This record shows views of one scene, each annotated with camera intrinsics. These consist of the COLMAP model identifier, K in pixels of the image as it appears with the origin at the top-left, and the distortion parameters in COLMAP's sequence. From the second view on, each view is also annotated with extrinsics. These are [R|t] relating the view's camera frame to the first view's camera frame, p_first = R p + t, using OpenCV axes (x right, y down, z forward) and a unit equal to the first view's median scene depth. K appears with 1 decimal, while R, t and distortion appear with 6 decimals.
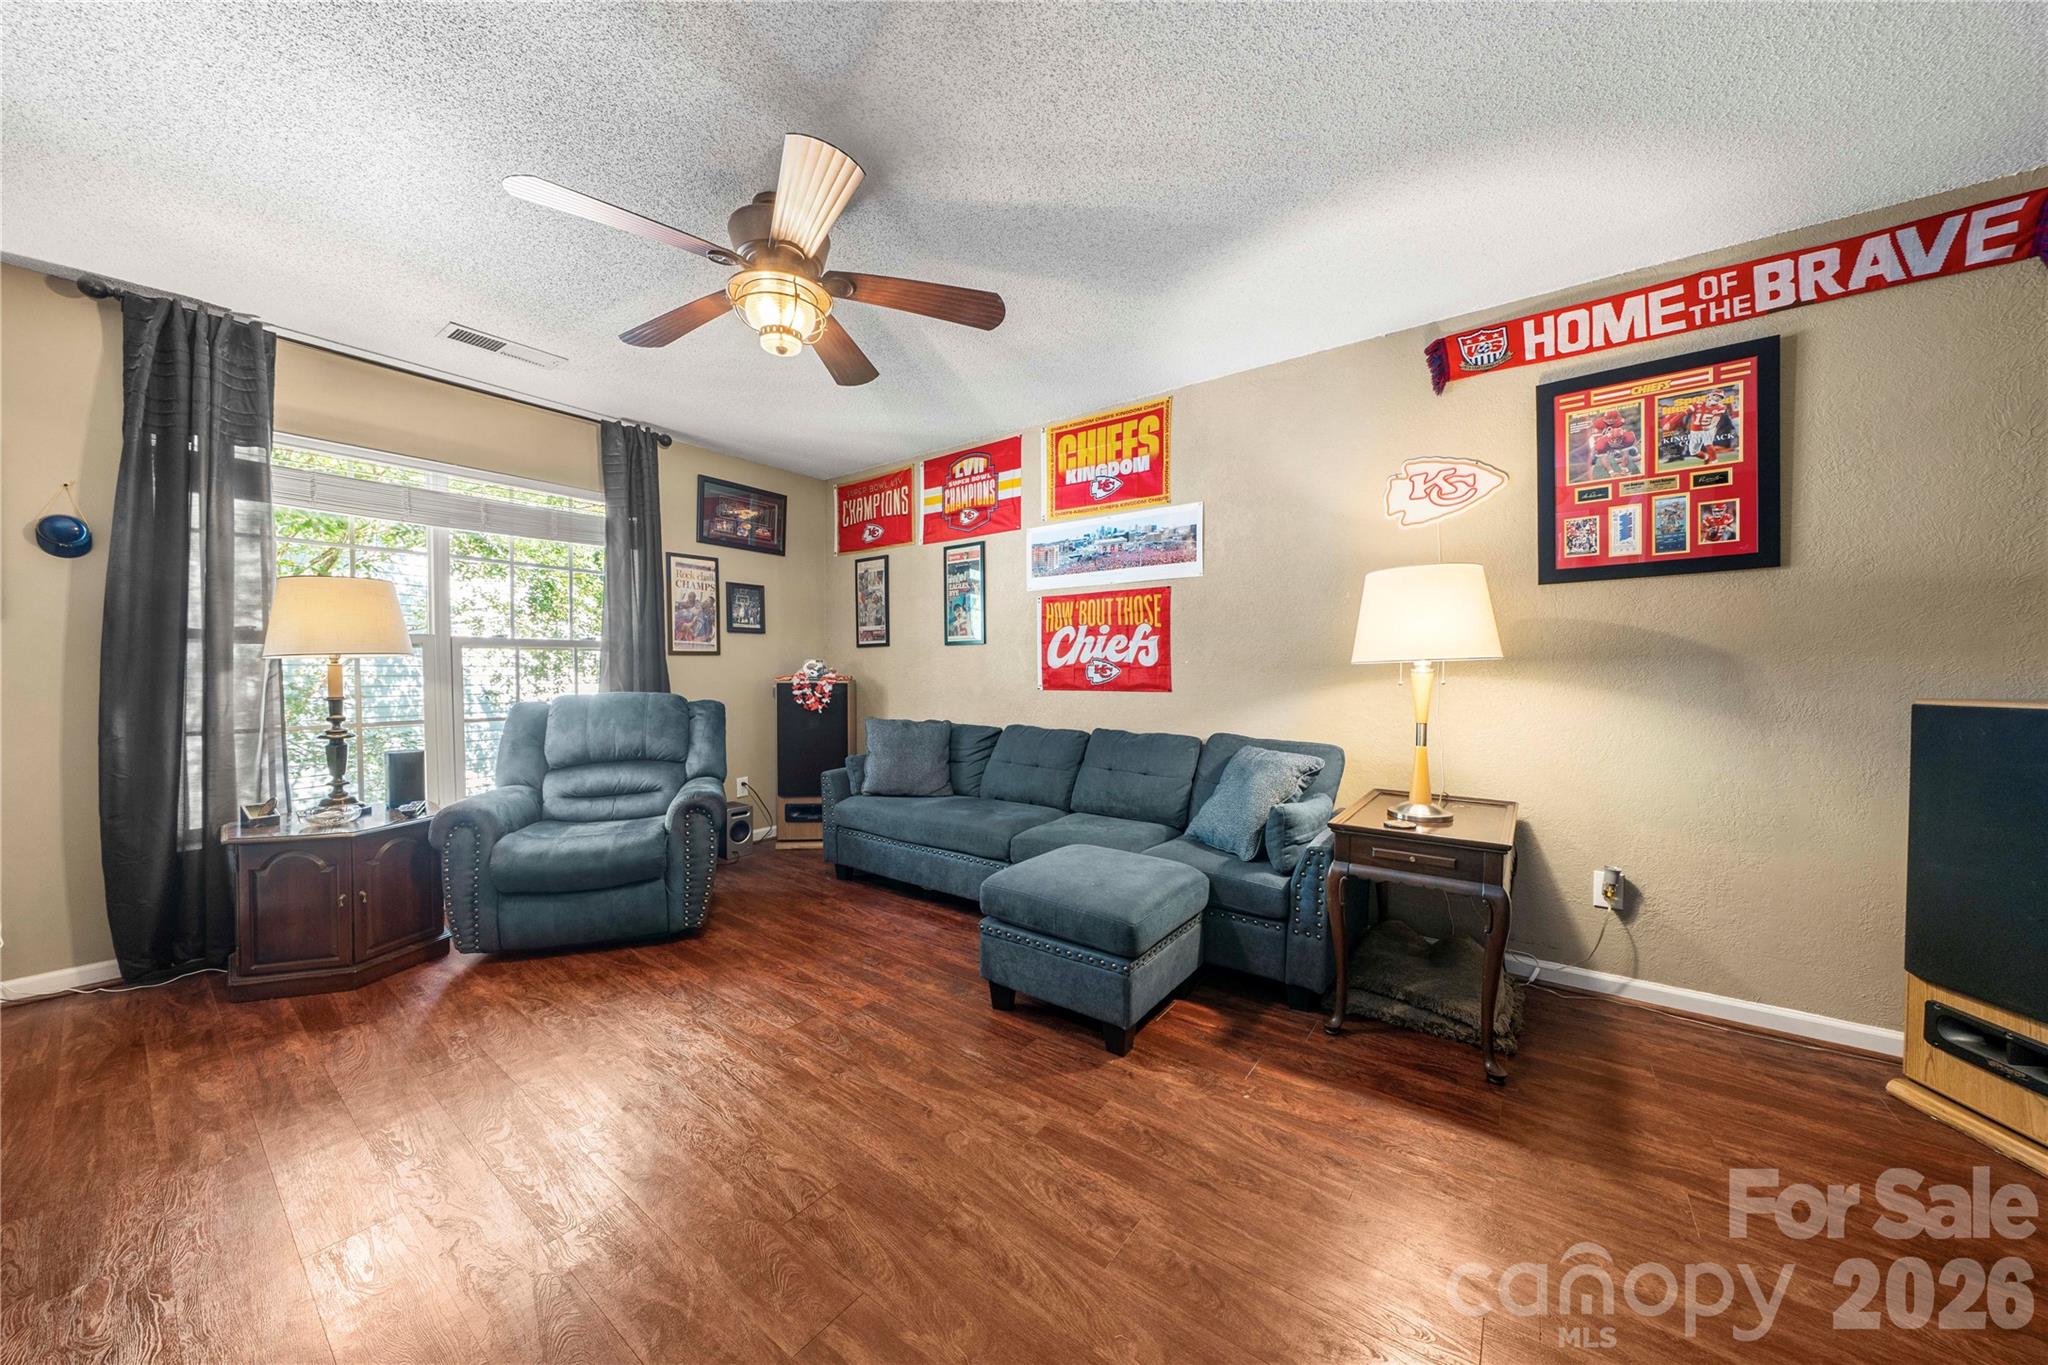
lens RADIAL K [[690.6, 0, 1017.4], [0, 690.6, 688.2], [0, 0, 1]] dist [-0.004975, -0.000154]
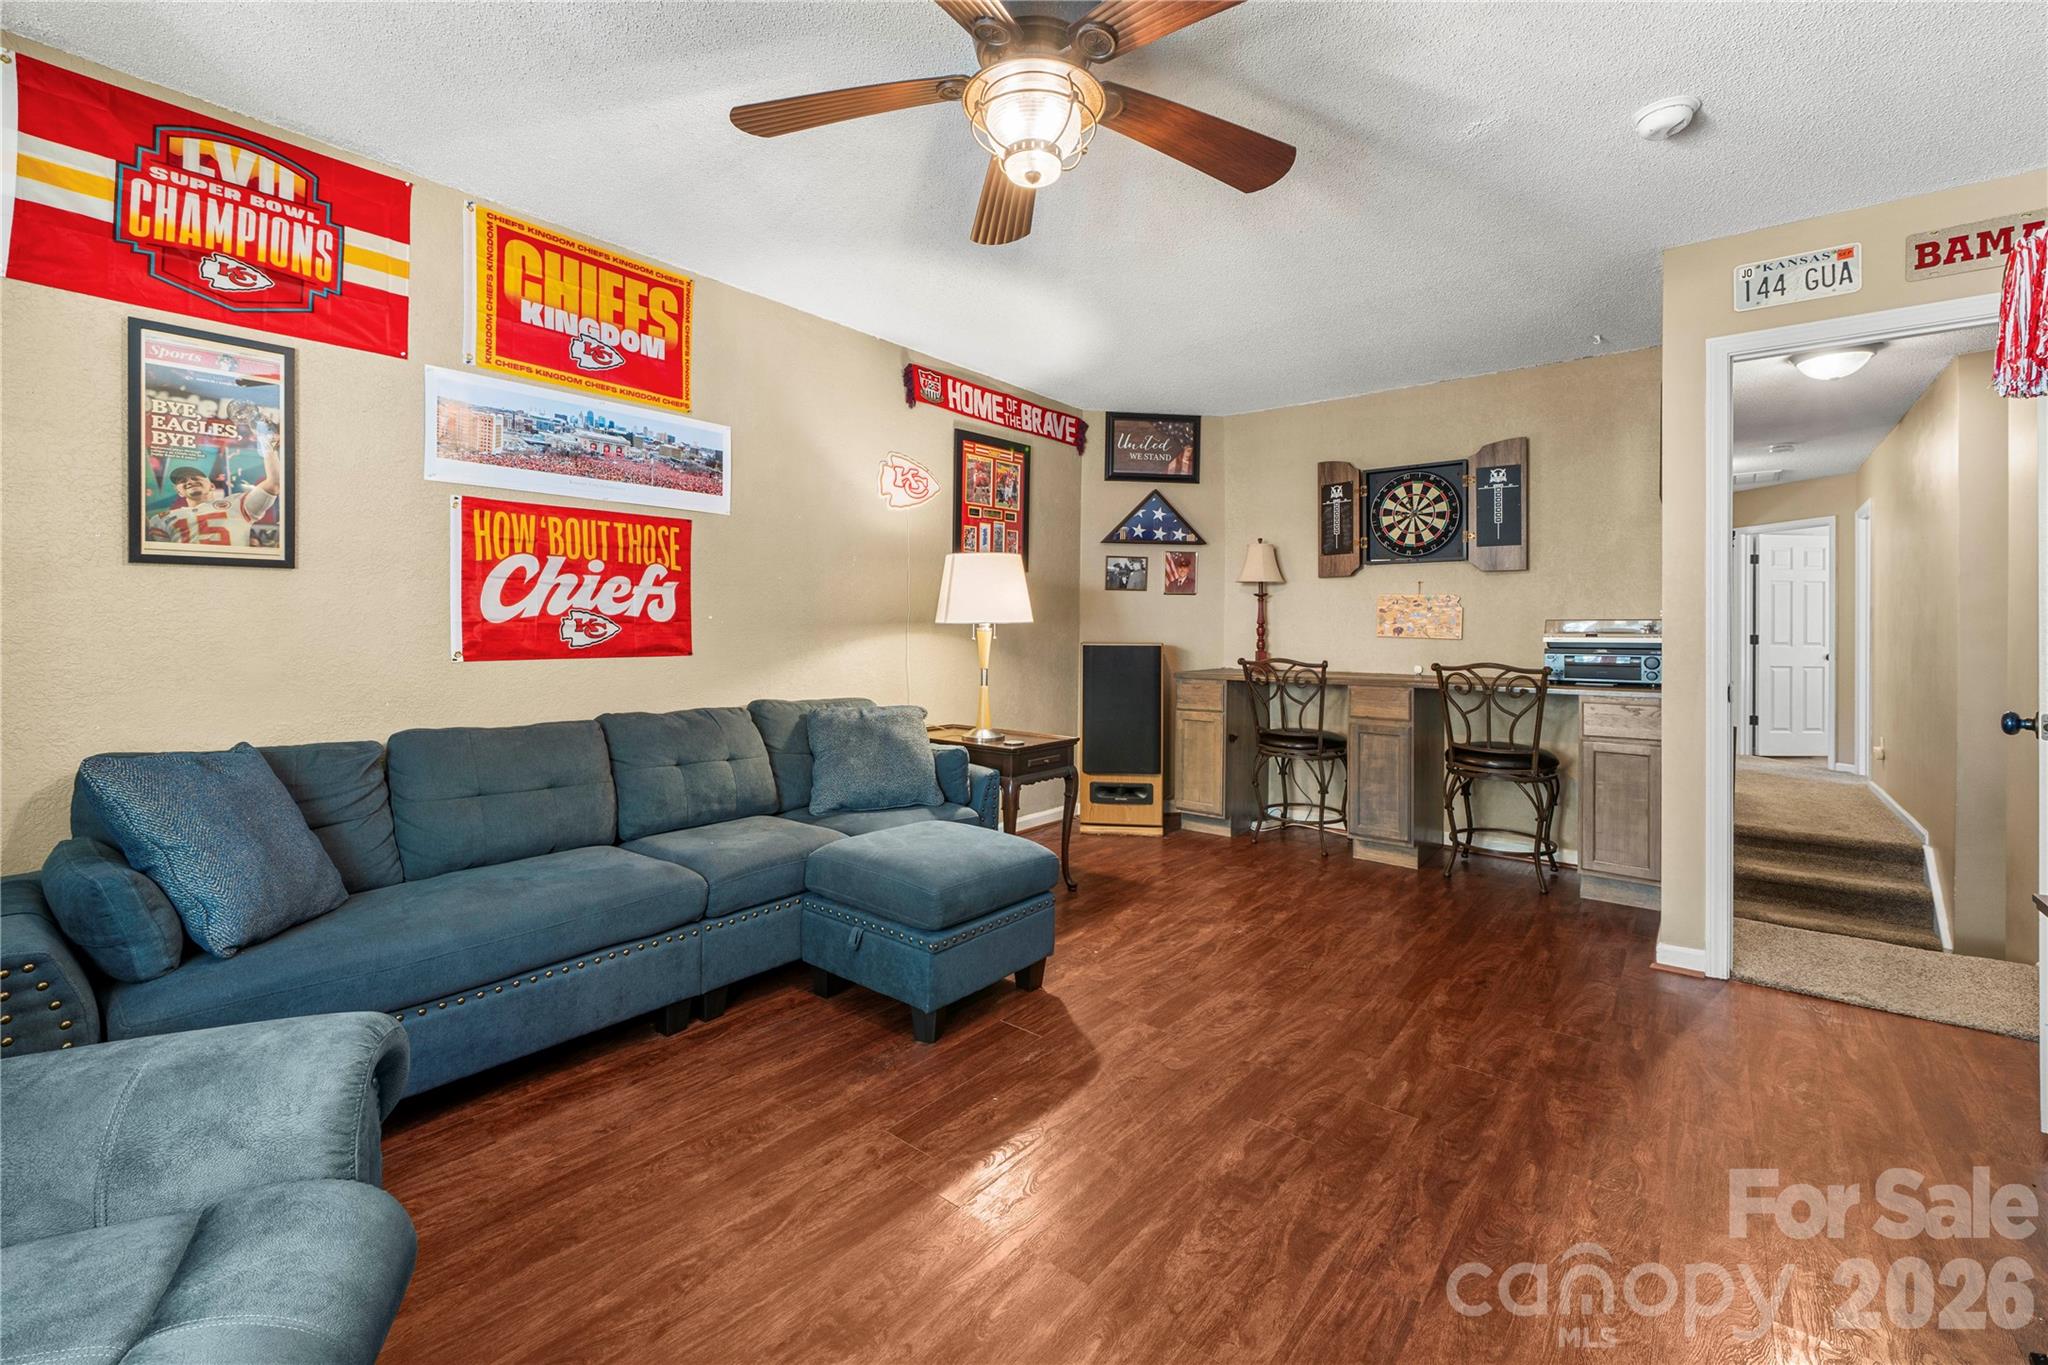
lens RADIAL K [[844.0, 0, 1020.8], [0, 844.0, 625.5], [0, 0, 1]] dist [-0.001314, -0.000260]
pose [[0.044359, 0.002685, 0.999012, -0.697663], [0.018692, 0.999819, -0.003517, -0.017457], [-0.998841, 0.018830, 0.044301, 0.570250]]
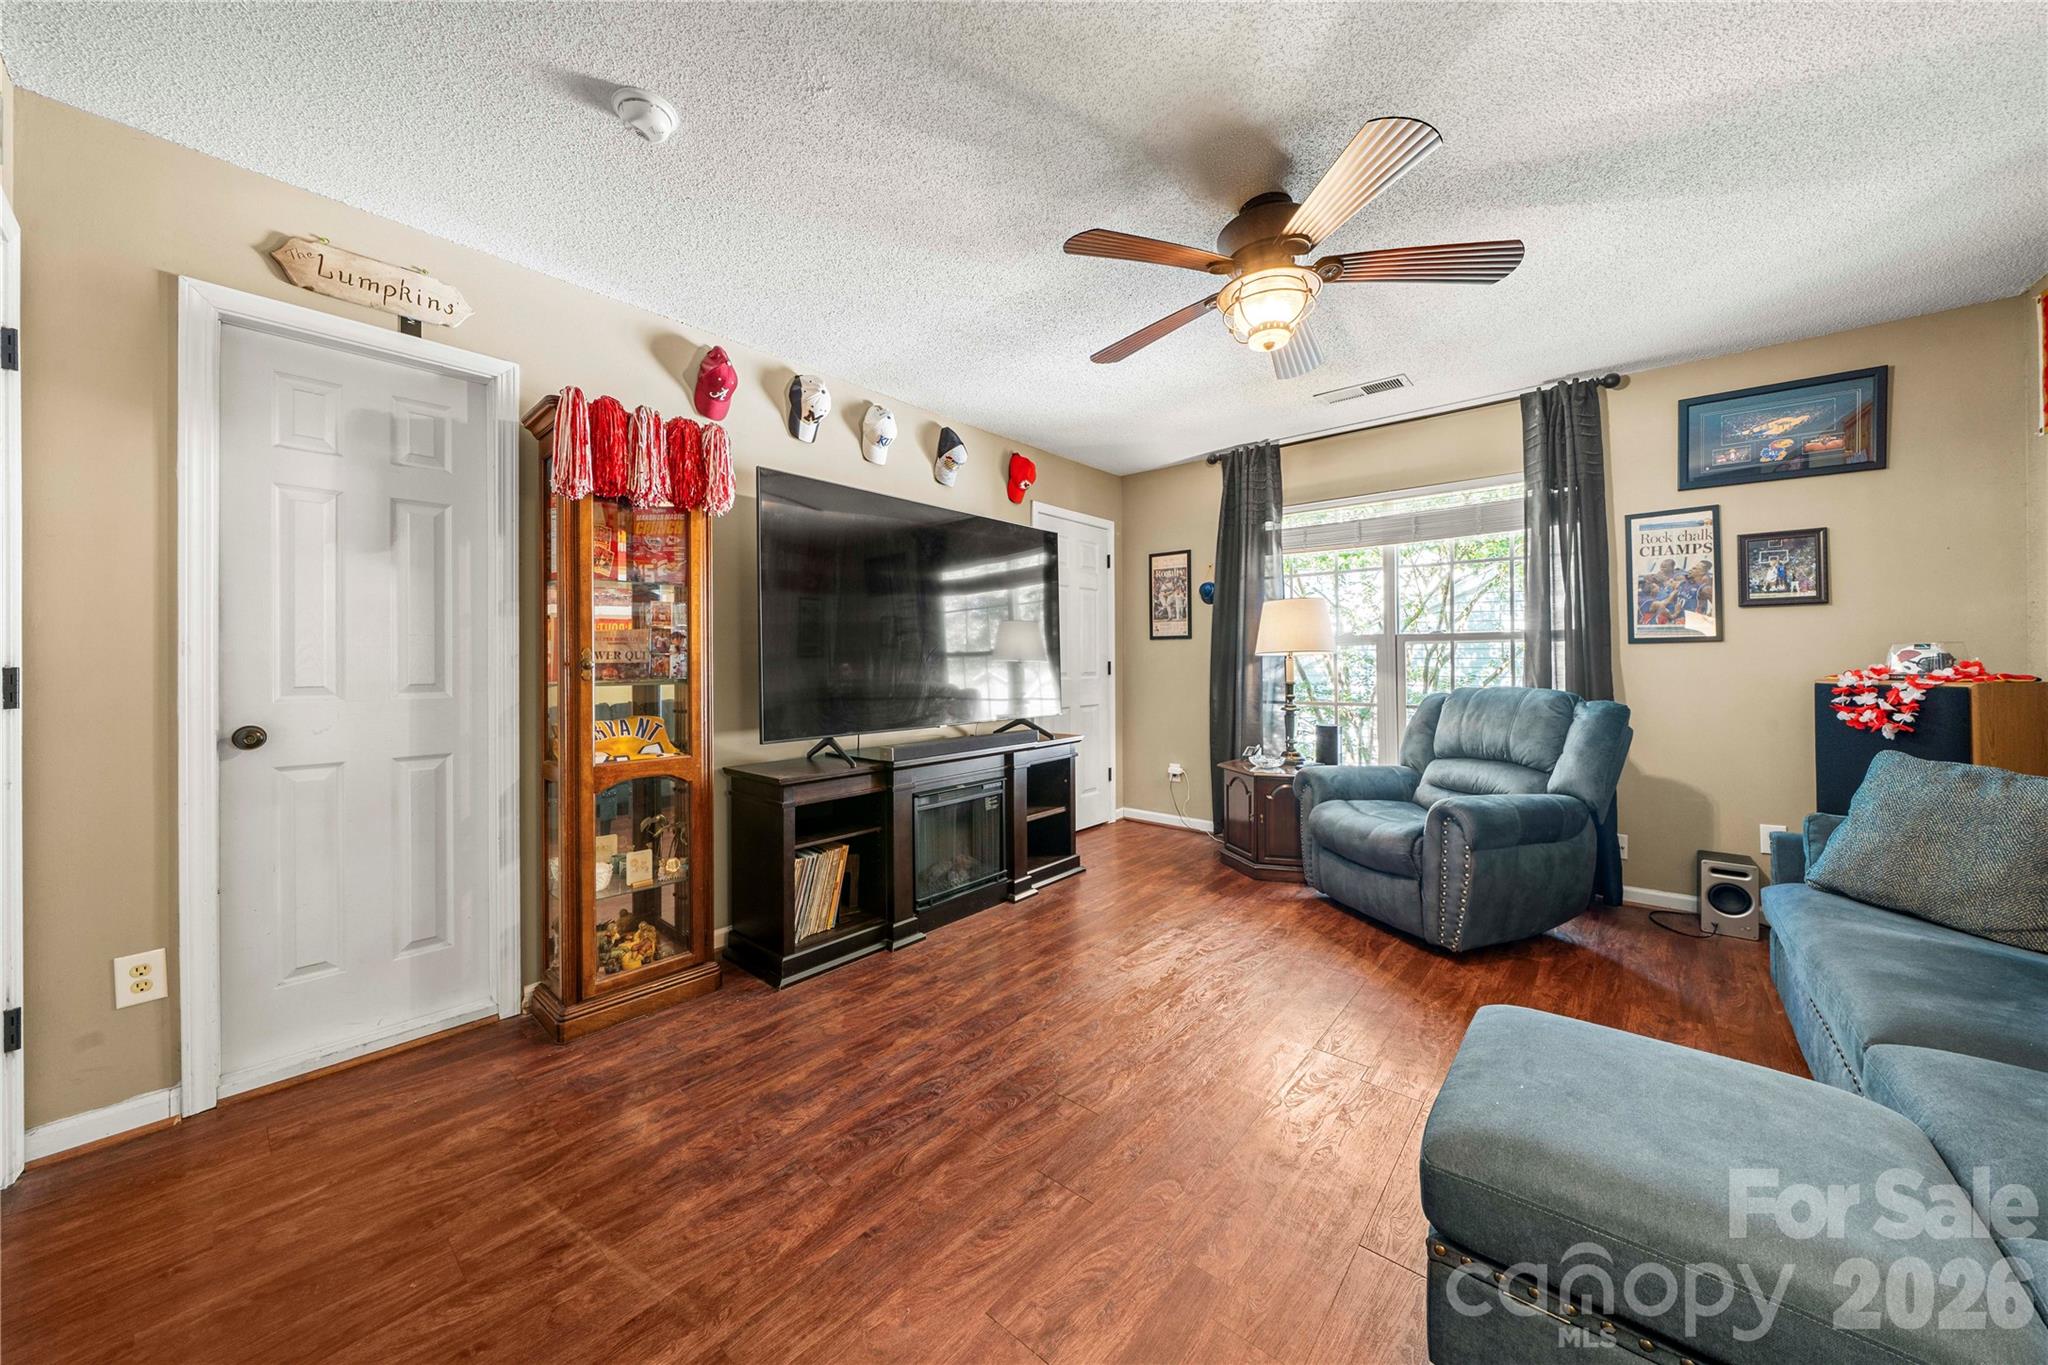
lens RADIAL K [[707.3, 0, 1027.4], [0, 707.3, 662.5], [0, 0, 1]] dist [-0.006492, -0.000078]
pose [[-0.062747, 0.000119, -0.998029, 0.407644], [-0.024060, 0.999709, 0.001631, -0.012620], [0.997739, 0.024115, -0.062726, 0.418241]]
